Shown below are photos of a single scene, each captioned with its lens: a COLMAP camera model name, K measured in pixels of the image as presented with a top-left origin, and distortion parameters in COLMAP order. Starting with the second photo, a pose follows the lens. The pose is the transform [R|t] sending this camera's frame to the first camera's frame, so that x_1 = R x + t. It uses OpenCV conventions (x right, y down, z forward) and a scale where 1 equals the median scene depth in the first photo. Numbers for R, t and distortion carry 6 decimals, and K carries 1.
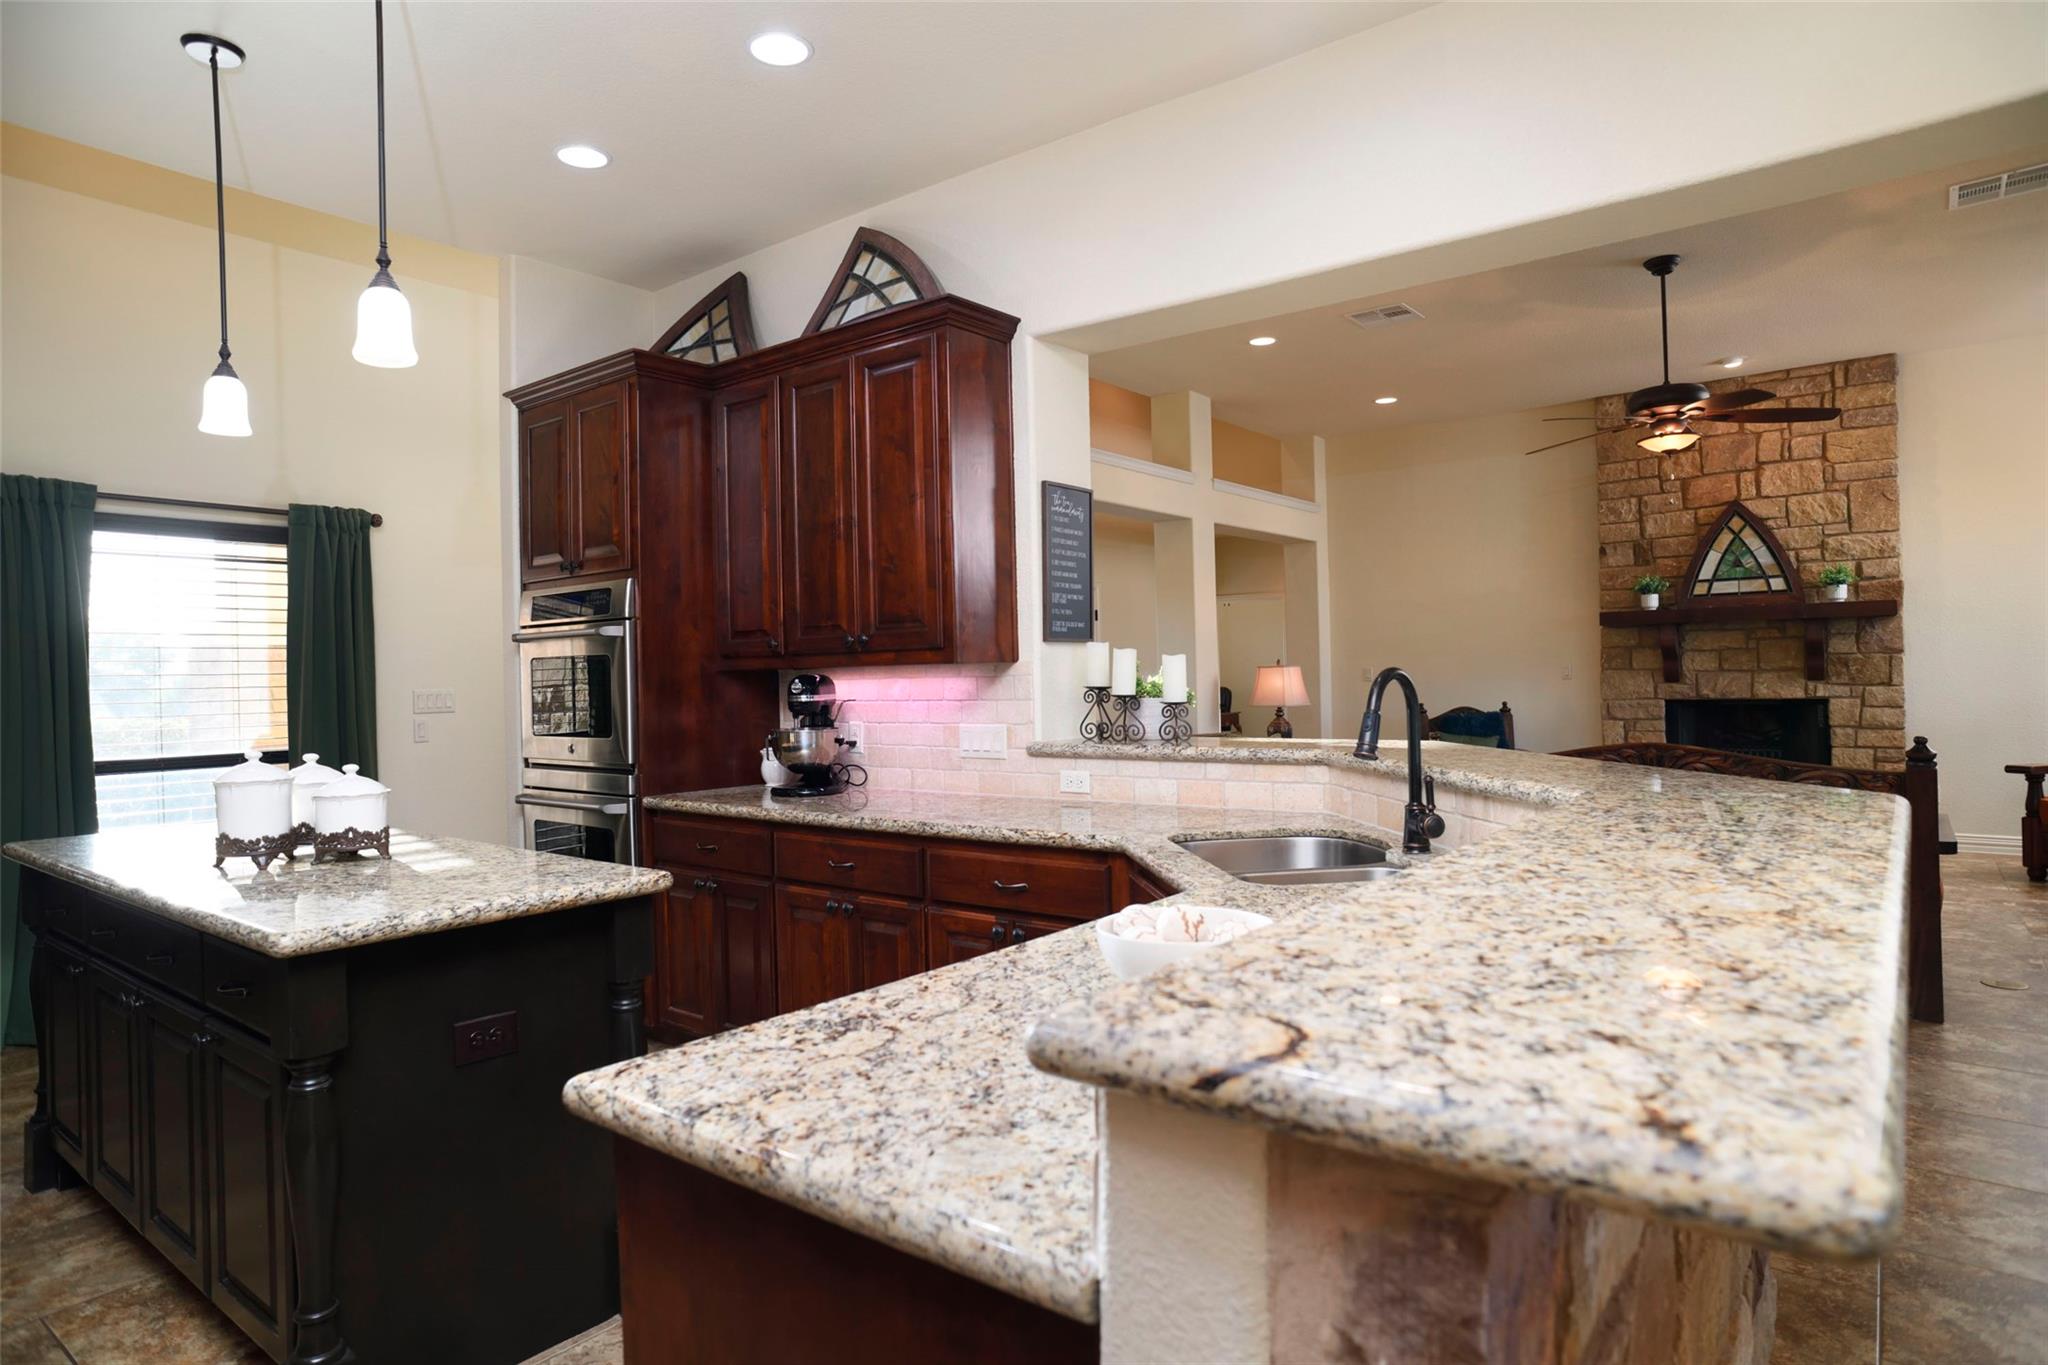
lens RADIAL K [[1172.4, 0, 1004.1], [0, 1172.4, 683.8], [0, 0, 1]] dist [-0.087387, 0.051858]
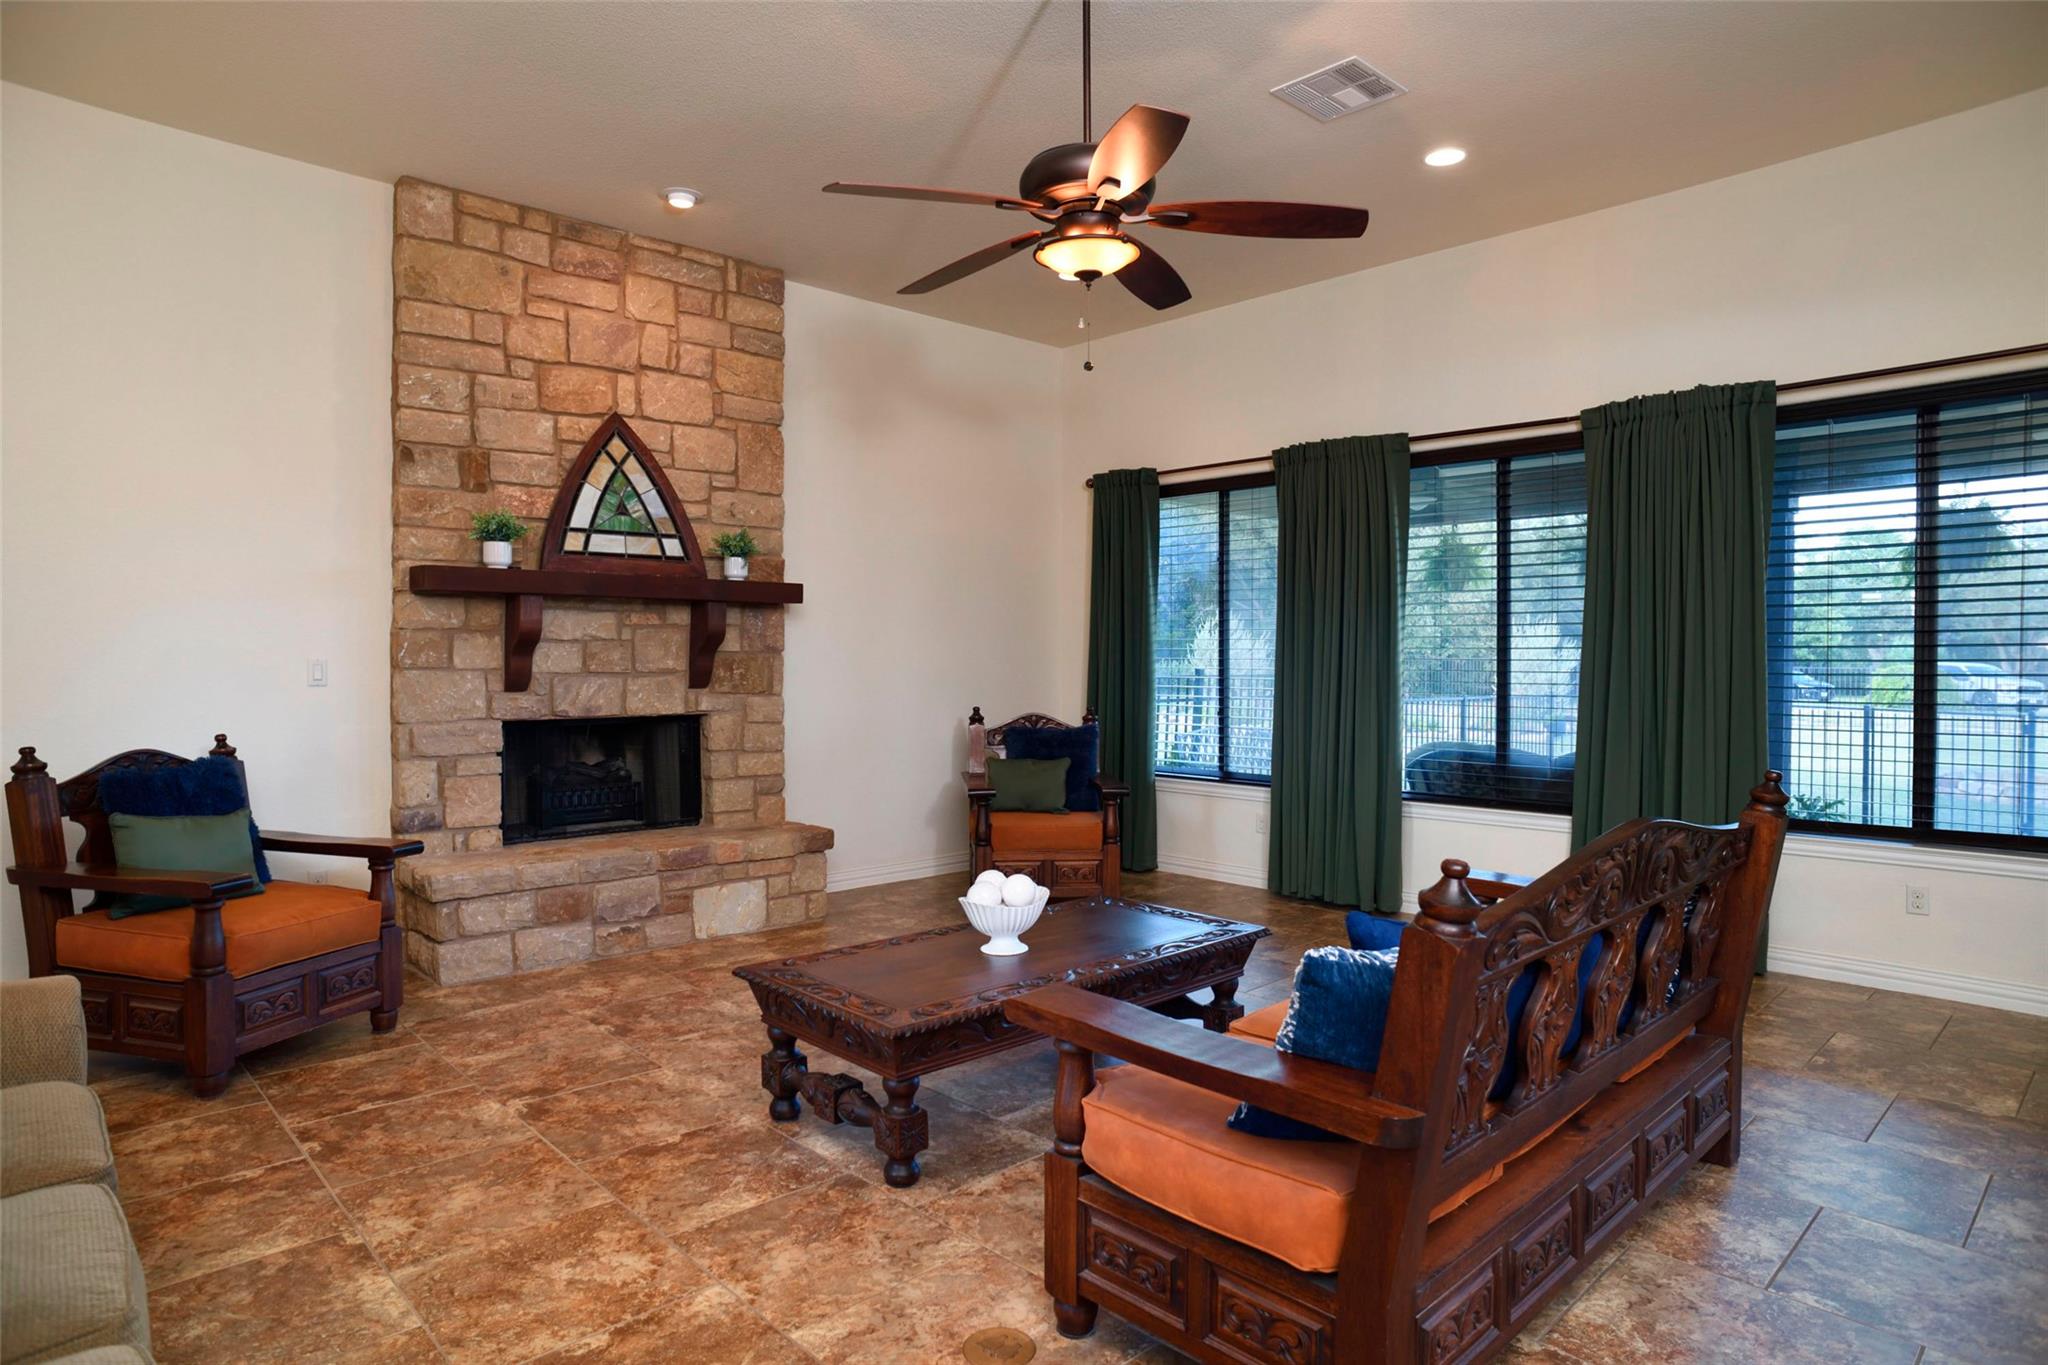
lens RADIAL K [[1172.4, 0, 1027.2], [0, 1172.4, 680.9], [0, 0, 1]] dist [-0.087387, 0.051858]
pose [[0.134771, 0.004050, 0.990868, 0.017499], [0.002388, 0.999987, -0.004412, -0.003970], [-0.990874, 0.002961, 0.134760, 0.689508]]
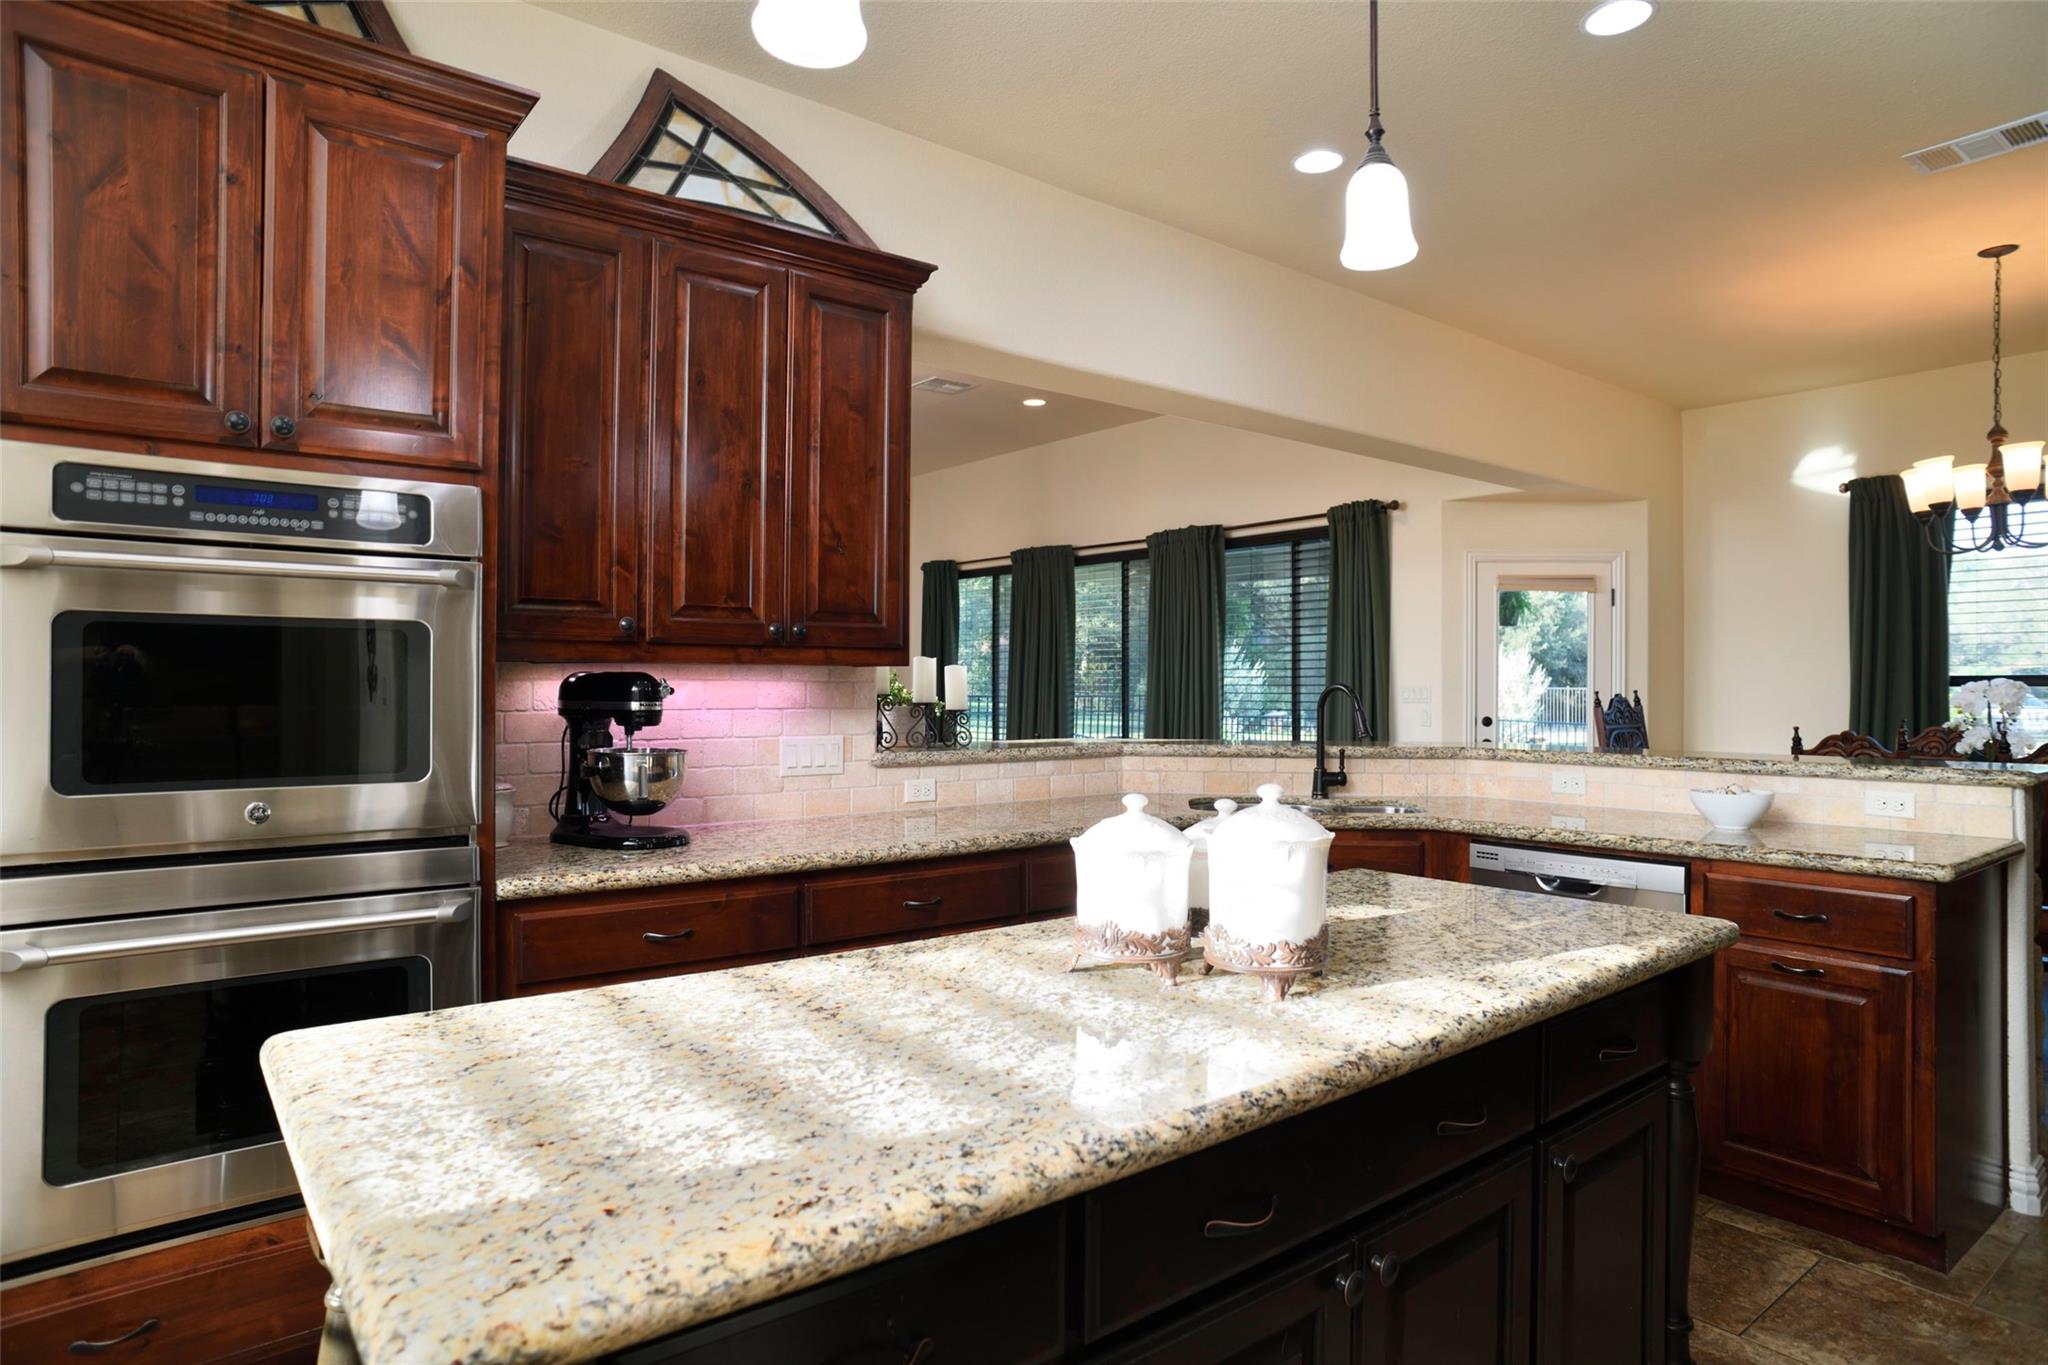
lens RADIAL K [[1172.4, 0, 999.1], [0, 1172.4, 693.0], [0, 0, 1]] dist [-0.087387, 0.051858]
pose [[0.243077, 0.014205, 0.969903, -0.418260], [-0.004989, 0.999898, -0.013394, 0.007011], [-0.969994, -0.001583, 0.243123, 0.329273]]
